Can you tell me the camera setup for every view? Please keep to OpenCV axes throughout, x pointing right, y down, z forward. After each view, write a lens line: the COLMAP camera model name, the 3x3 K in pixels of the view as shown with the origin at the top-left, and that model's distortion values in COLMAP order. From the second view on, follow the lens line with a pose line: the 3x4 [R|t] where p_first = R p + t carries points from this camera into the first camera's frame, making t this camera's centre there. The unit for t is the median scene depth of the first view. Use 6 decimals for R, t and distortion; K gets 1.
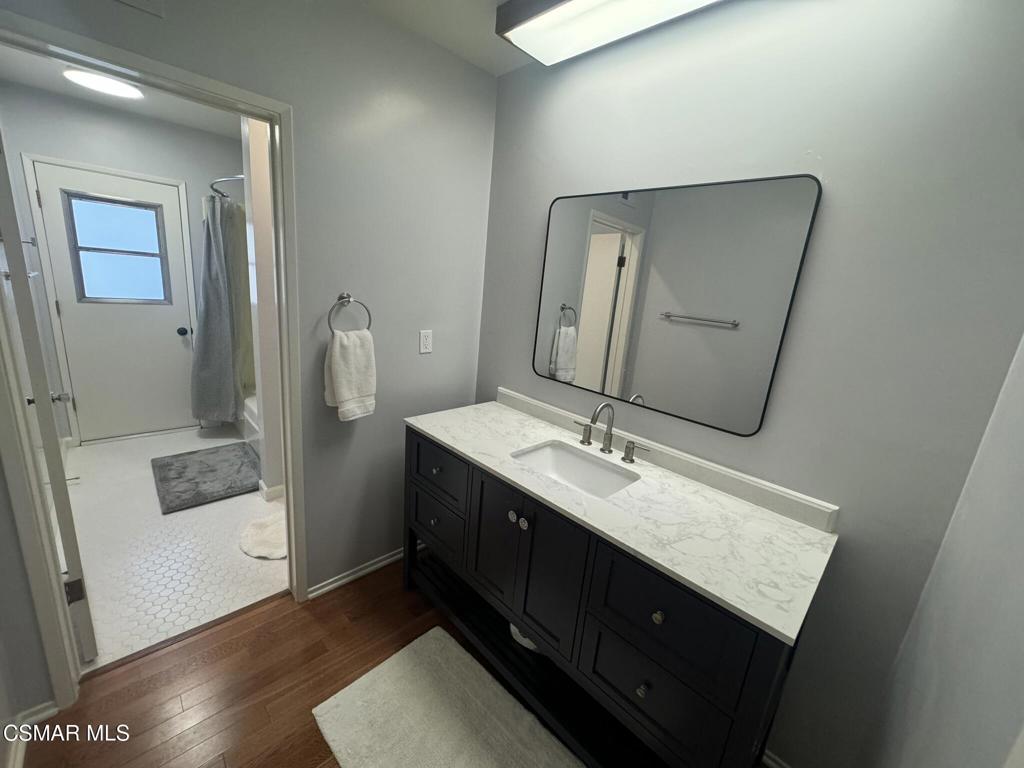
lens RADIAL K [[408.9, 0, 516.0], [0, 408.9, 377.6], [0, 0, 1]] dist [-0.010140, 0.001066]
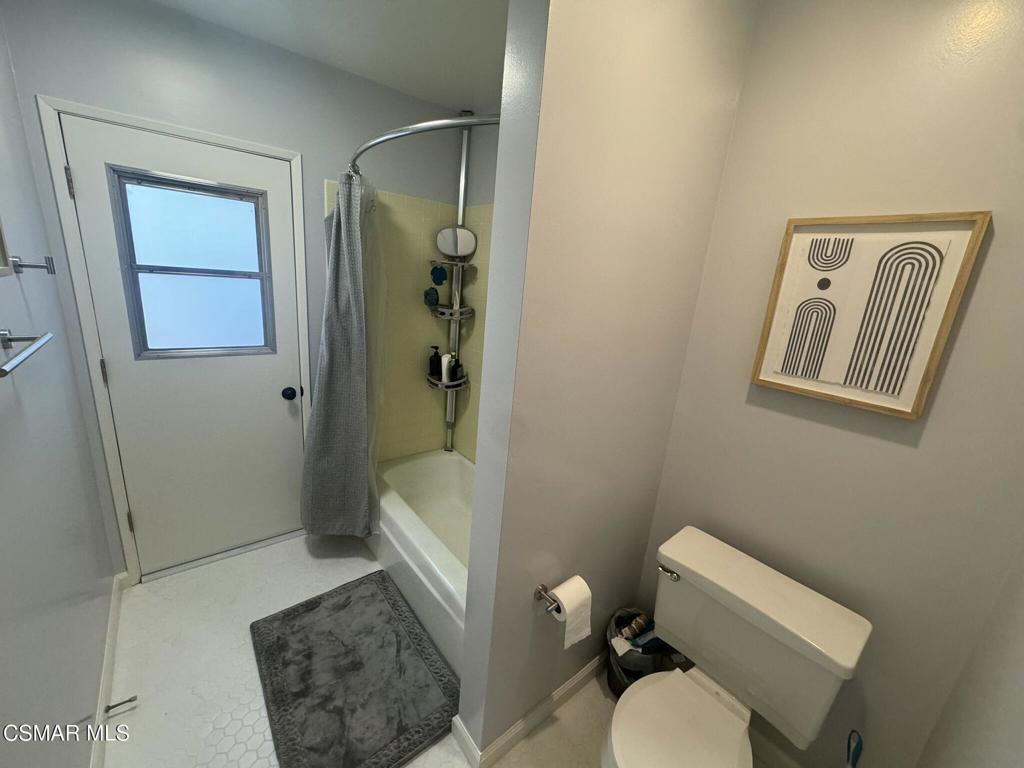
lens RADIAL K [[408.9, 0, 513.8], [0, 408.9, 377.3], [0, 0, 1]] dist [-0.010140, 0.001066]
pose [[0.995743, 0.017025, -0.090586, -0.441144], [-0.015861, 0.999782, 0.013551, -0.163279], [0.090797, -0.012056, 0.995796, 0.423407]]
